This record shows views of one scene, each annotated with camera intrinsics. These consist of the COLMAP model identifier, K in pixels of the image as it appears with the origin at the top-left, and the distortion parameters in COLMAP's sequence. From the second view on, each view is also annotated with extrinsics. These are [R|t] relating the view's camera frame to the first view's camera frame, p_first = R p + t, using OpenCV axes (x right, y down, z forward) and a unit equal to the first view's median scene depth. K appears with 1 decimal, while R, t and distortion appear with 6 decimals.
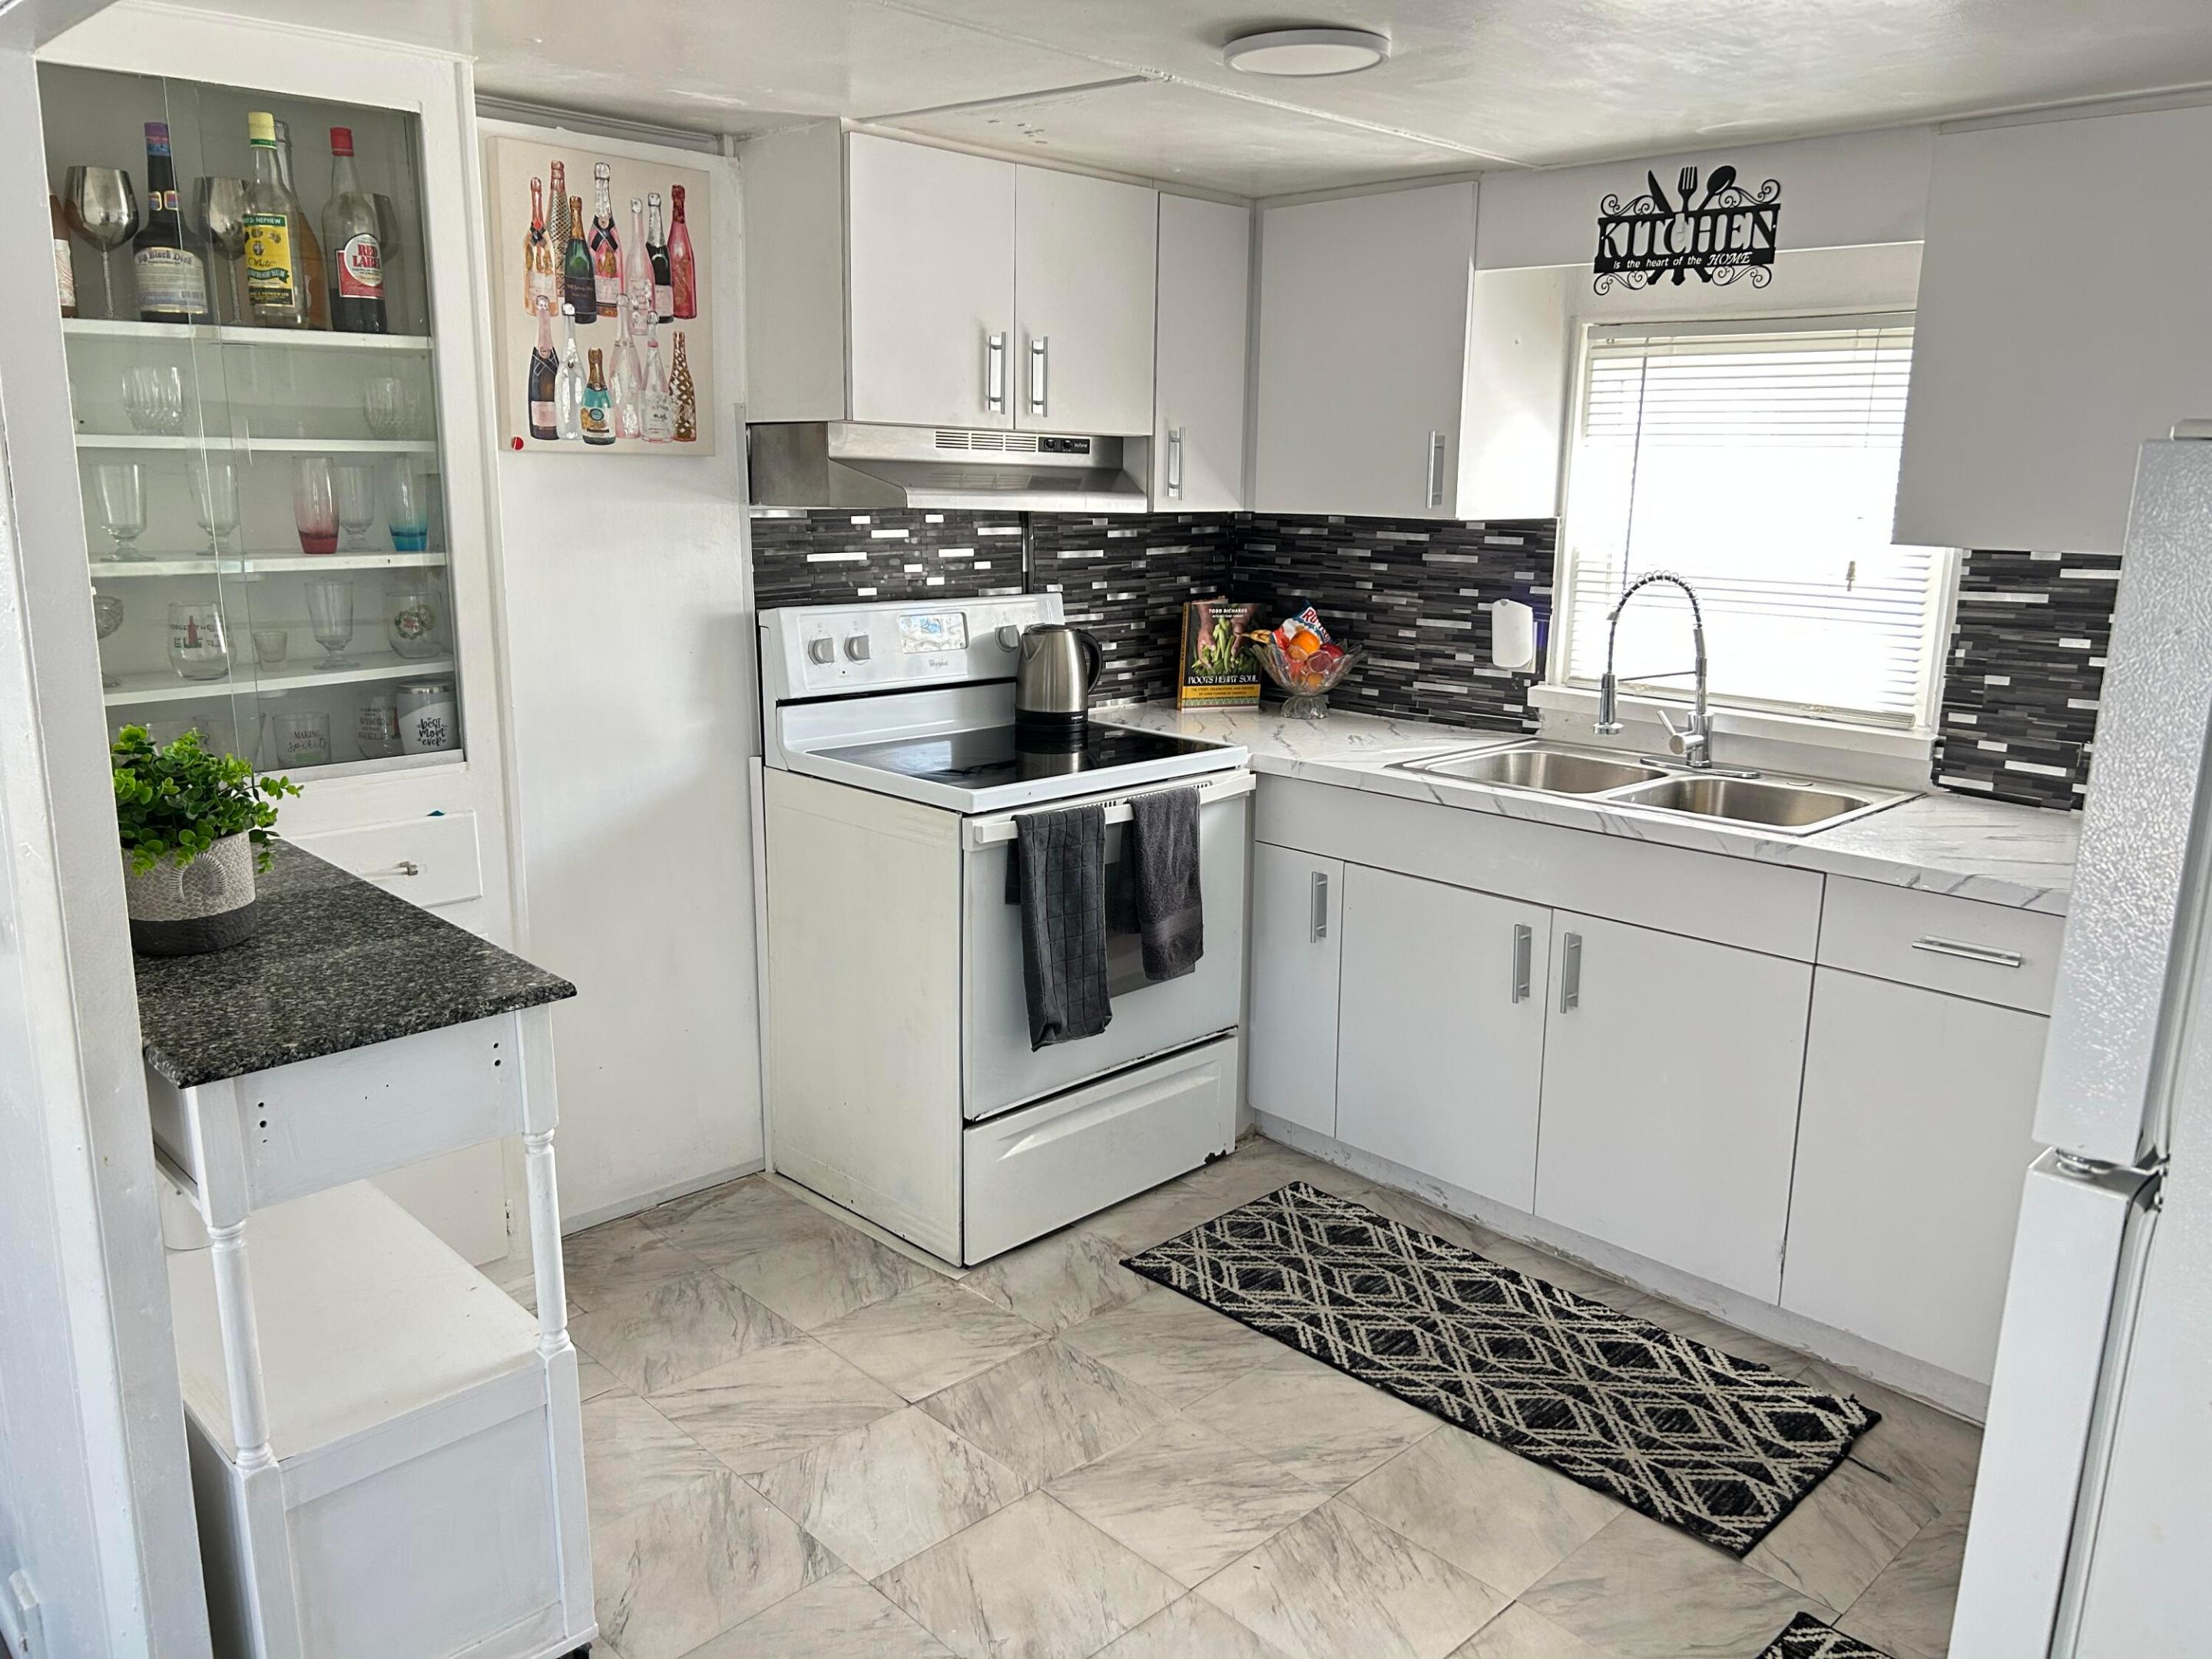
lens RADIAL K [[1665.9, 0, 1118.8], [0, 1665.9, 816.4], [0, 0, 1]] dist [0.096027, -0.142413]
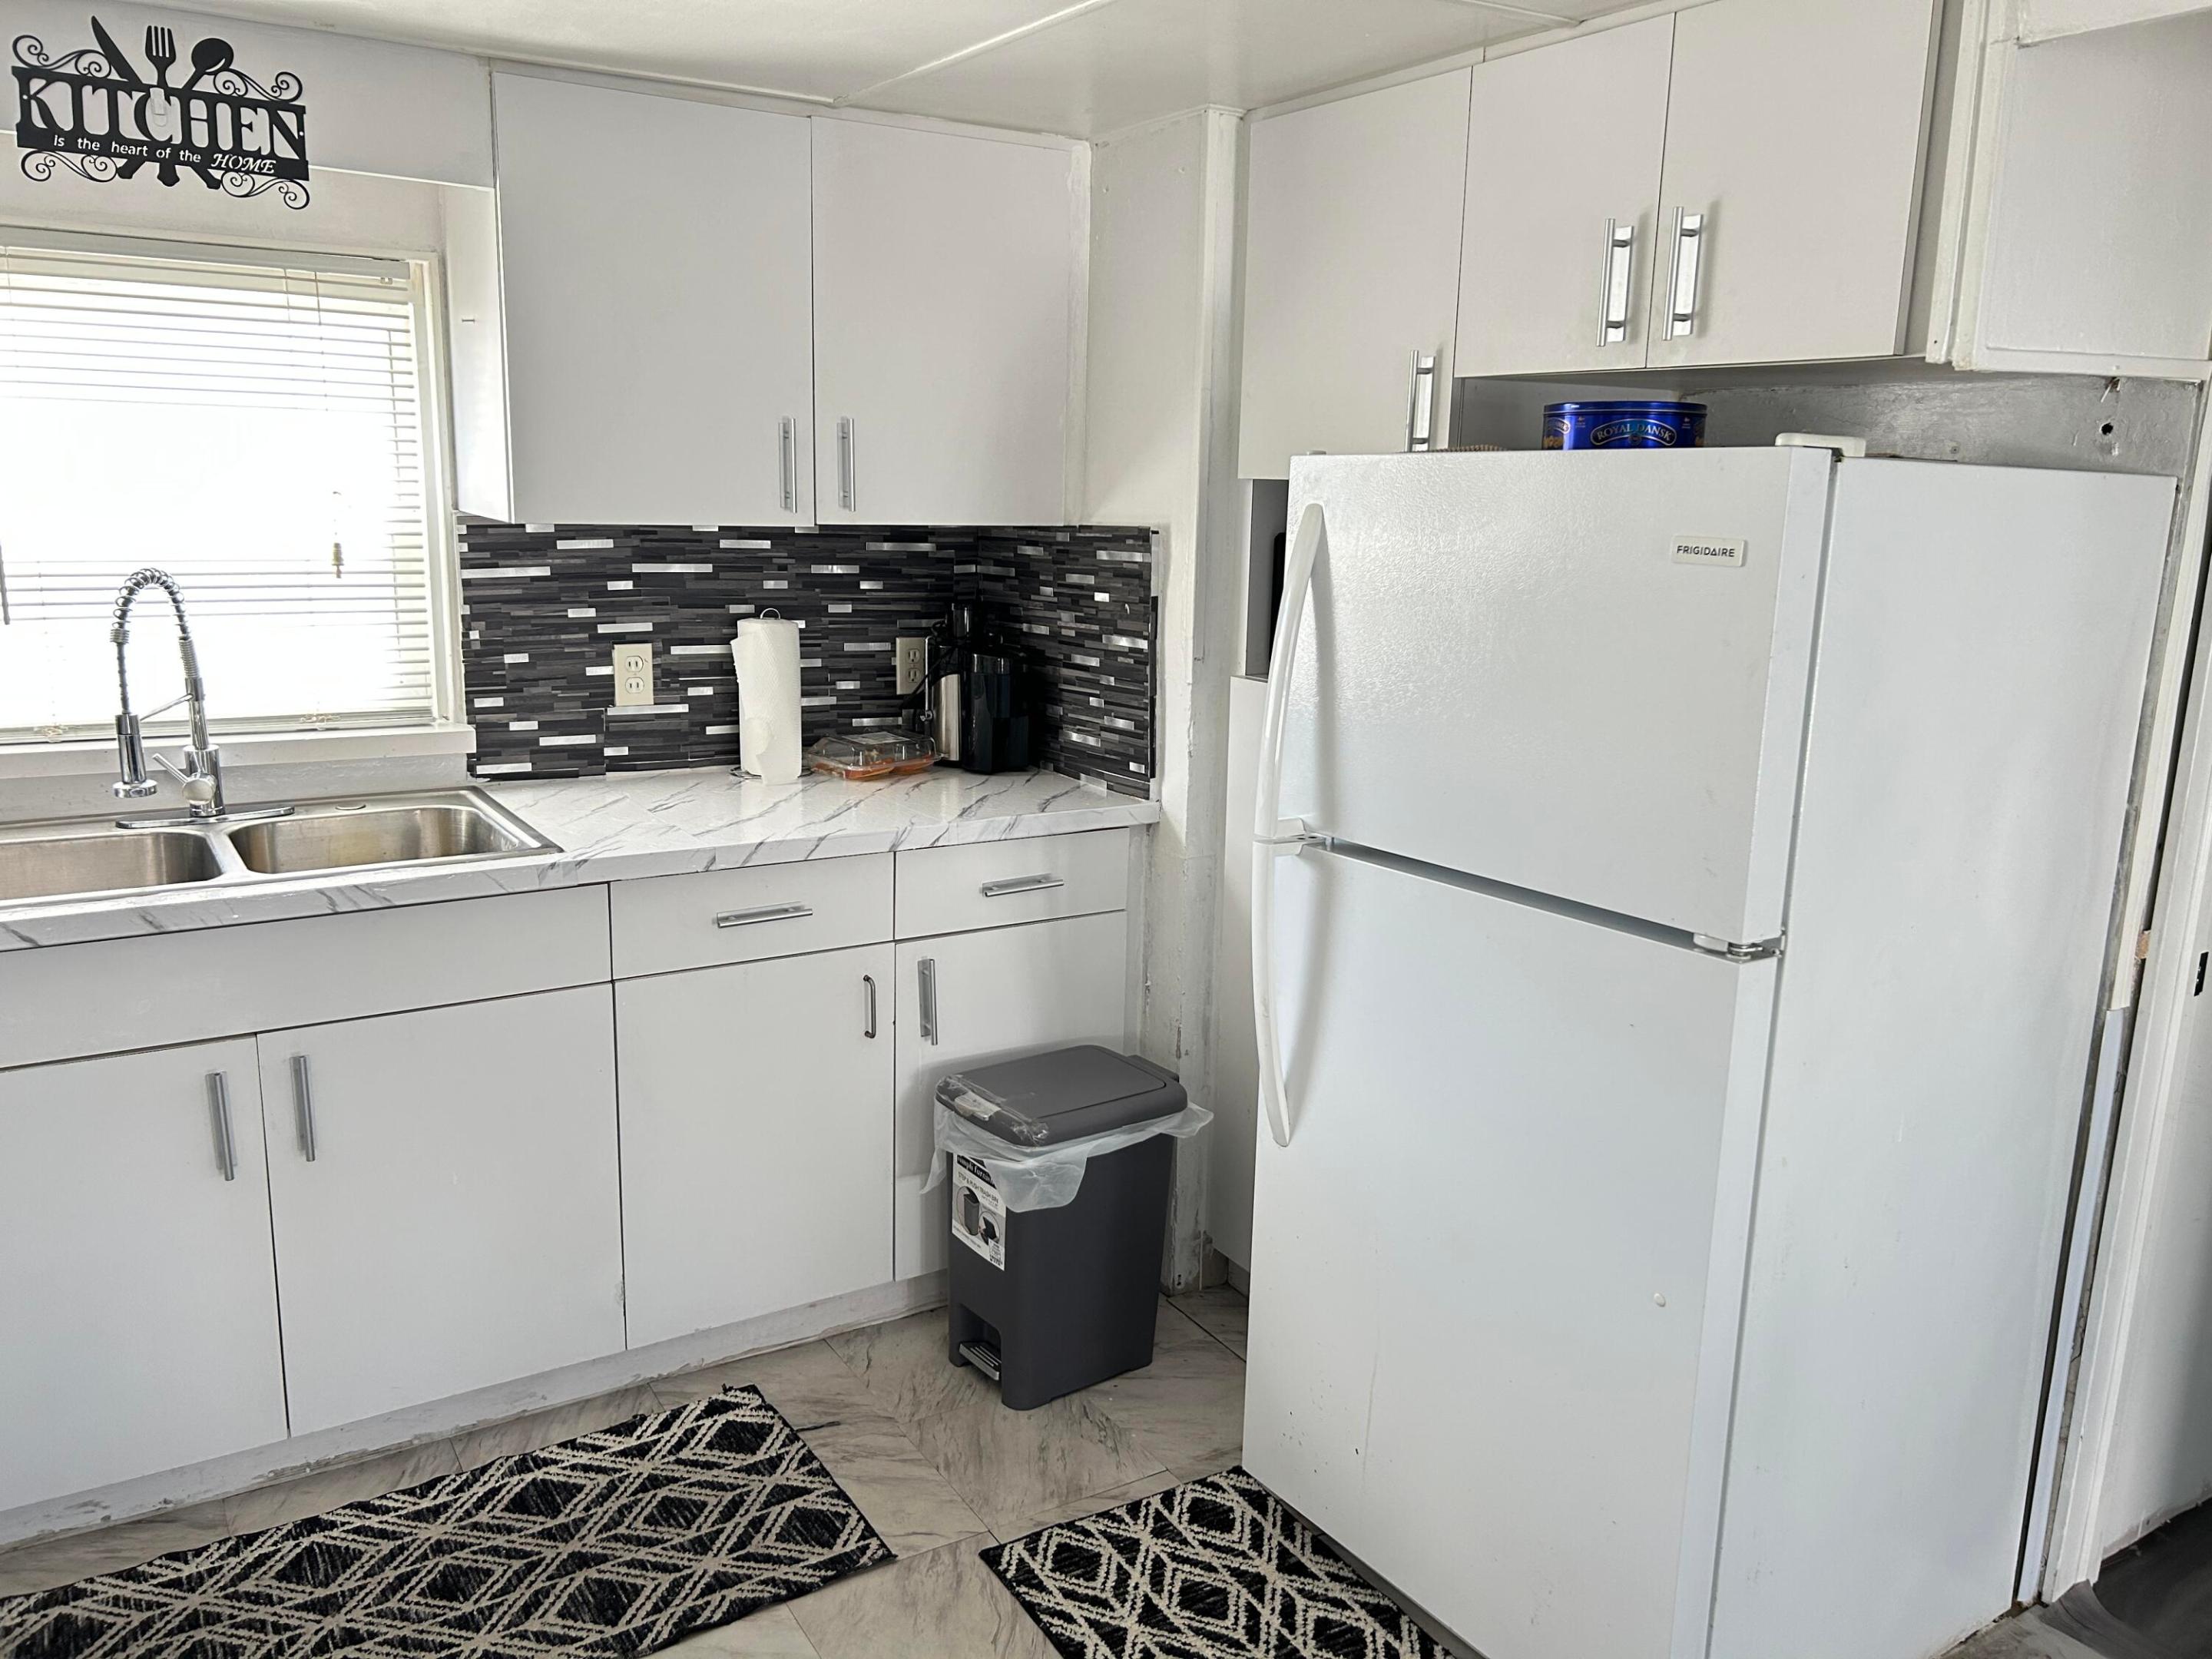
lens RADIAL K [[1674.0, 0, 1094.7], [0, 1674.0, 824.9], [0, 0, 1]] dist [0.054948, -0.058735]
pose [[0.214764, -0.215607, 0.952570, -0.347342], [0.183151, 0.966917, 0.177561, -0.098050], [-0.959339, 0.136330, 0.247147, 0.452772]]
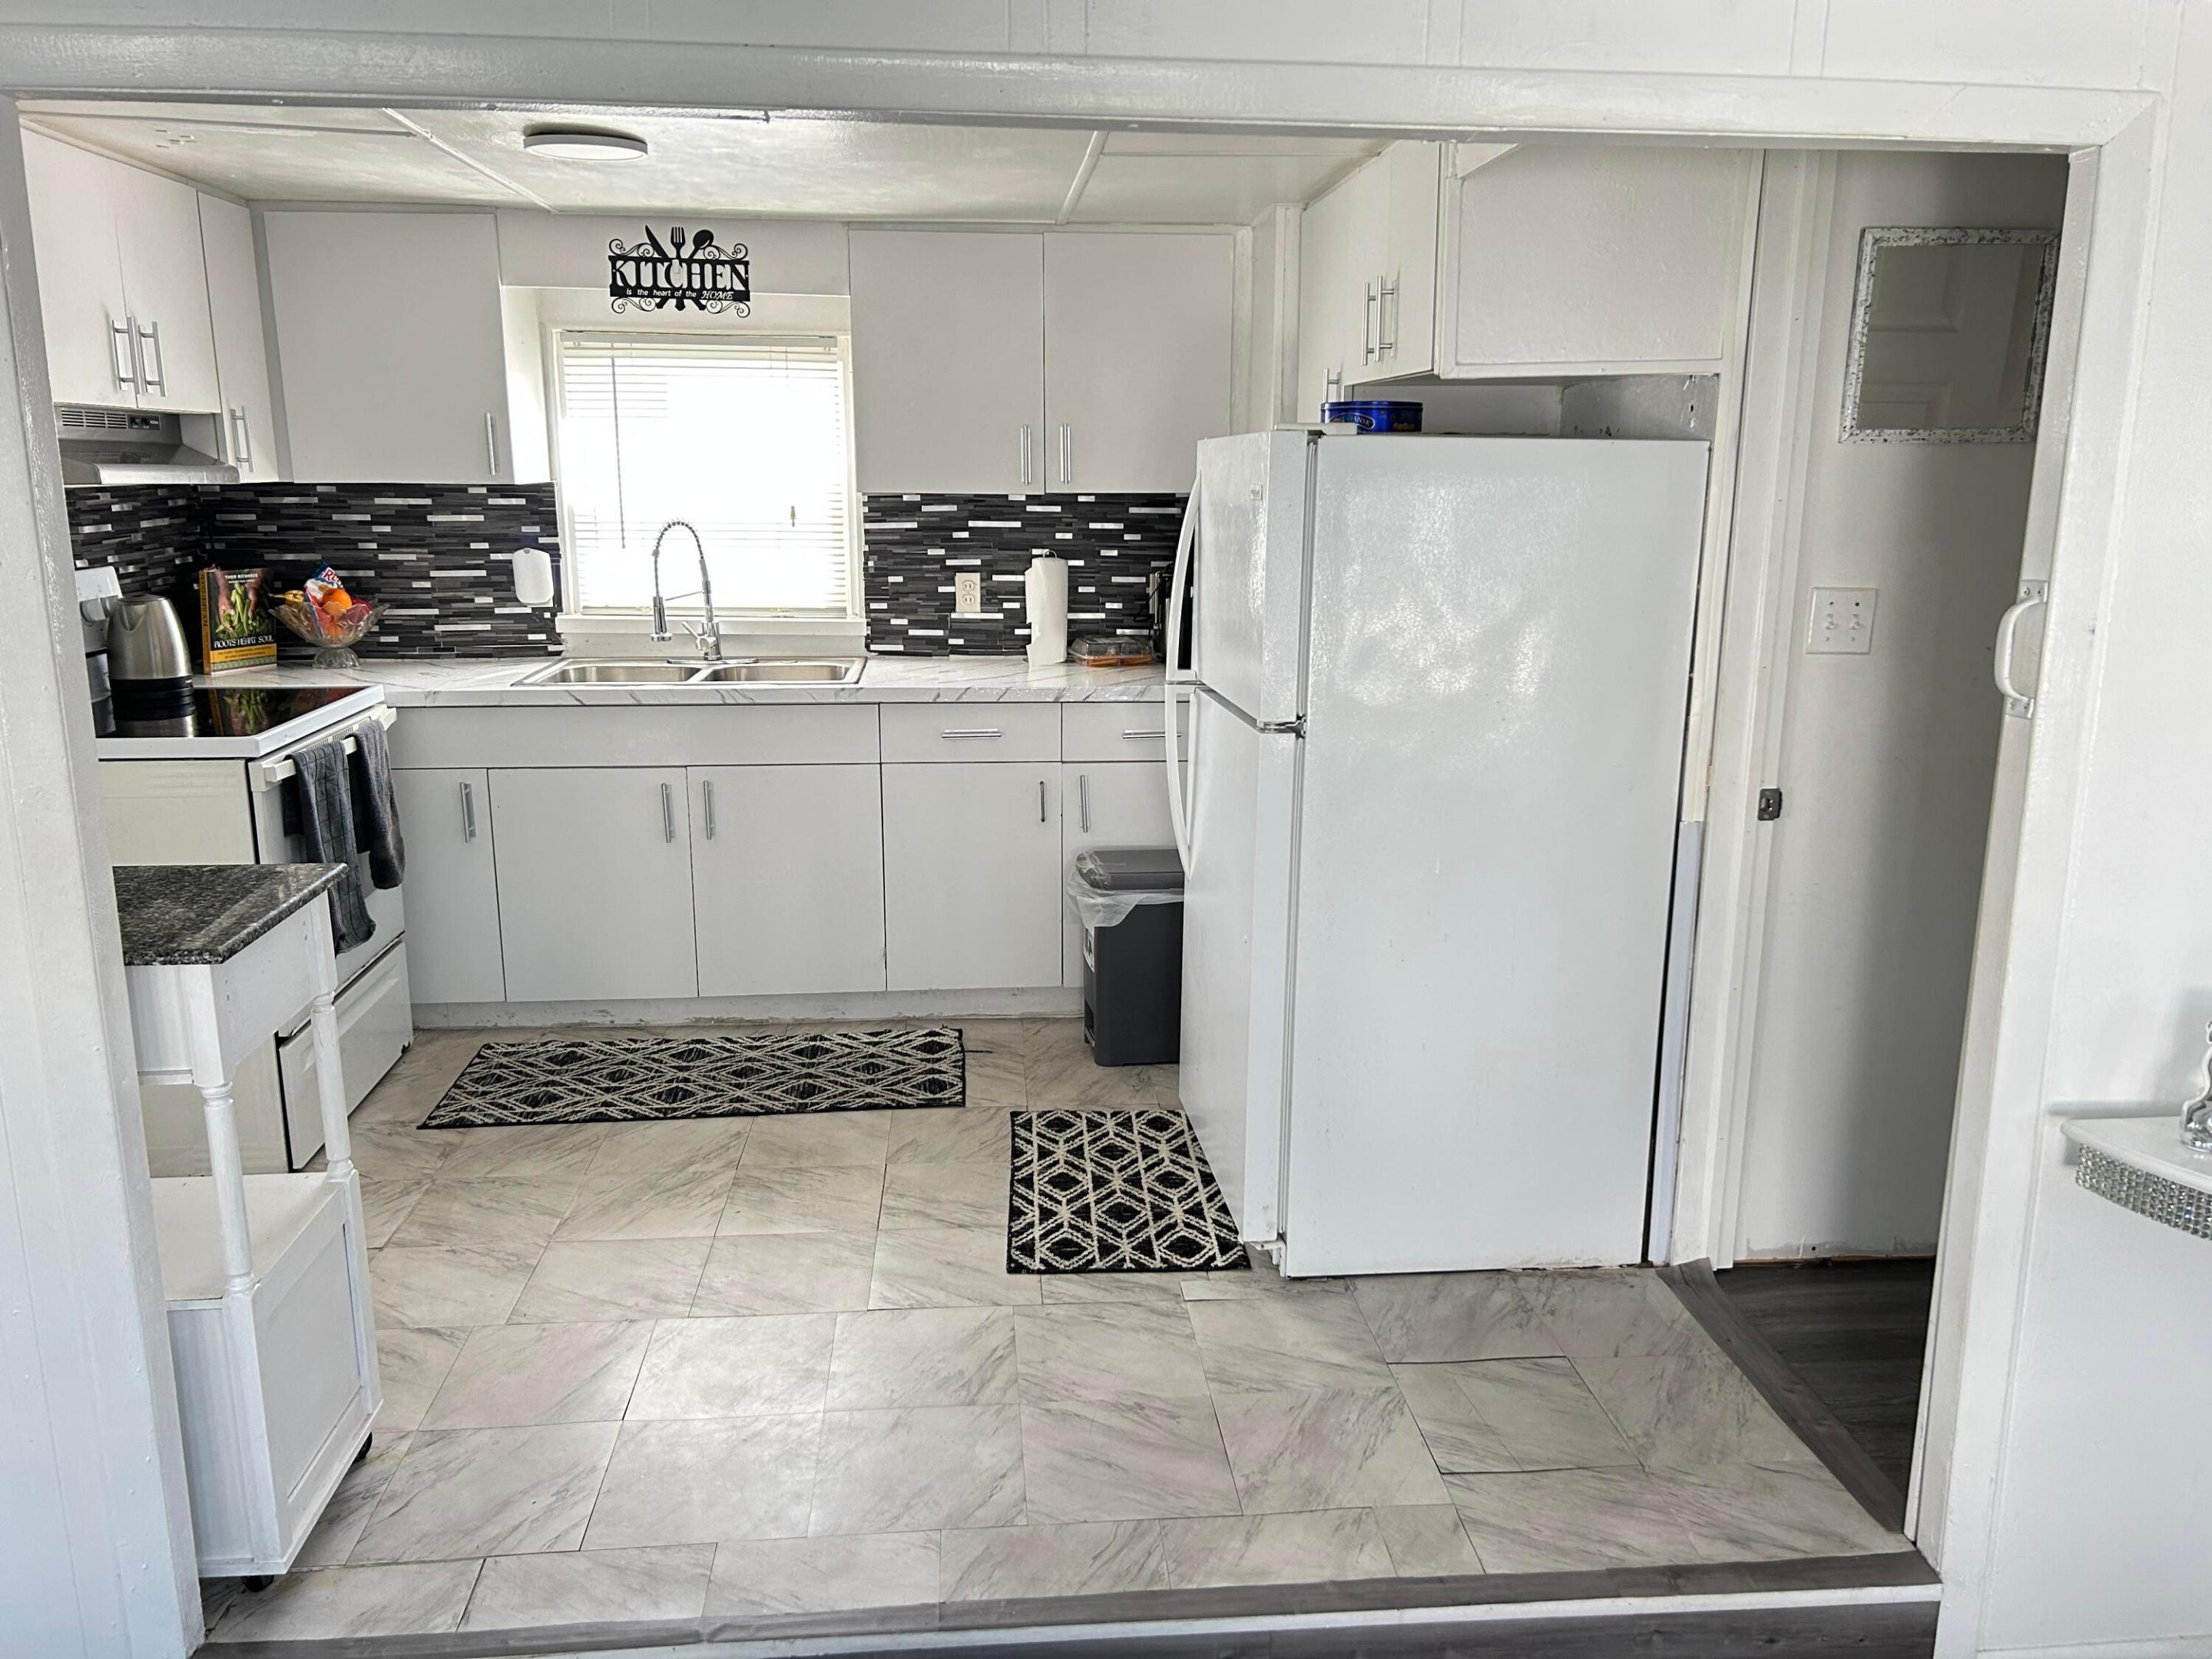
lens RADIAL K [[1665.9, 0, 1118.8], [0, 1665.9, 816.4], [0, 0, 1]] dist [0.096027, -0.142413]
pose [[0.634561, -0.176396, 0.752474, -0.550249], [0.166329, 0.981961, 0.089928, 0.030333], [-0.754763, 0.068094, 0.652454, -0.151197]]
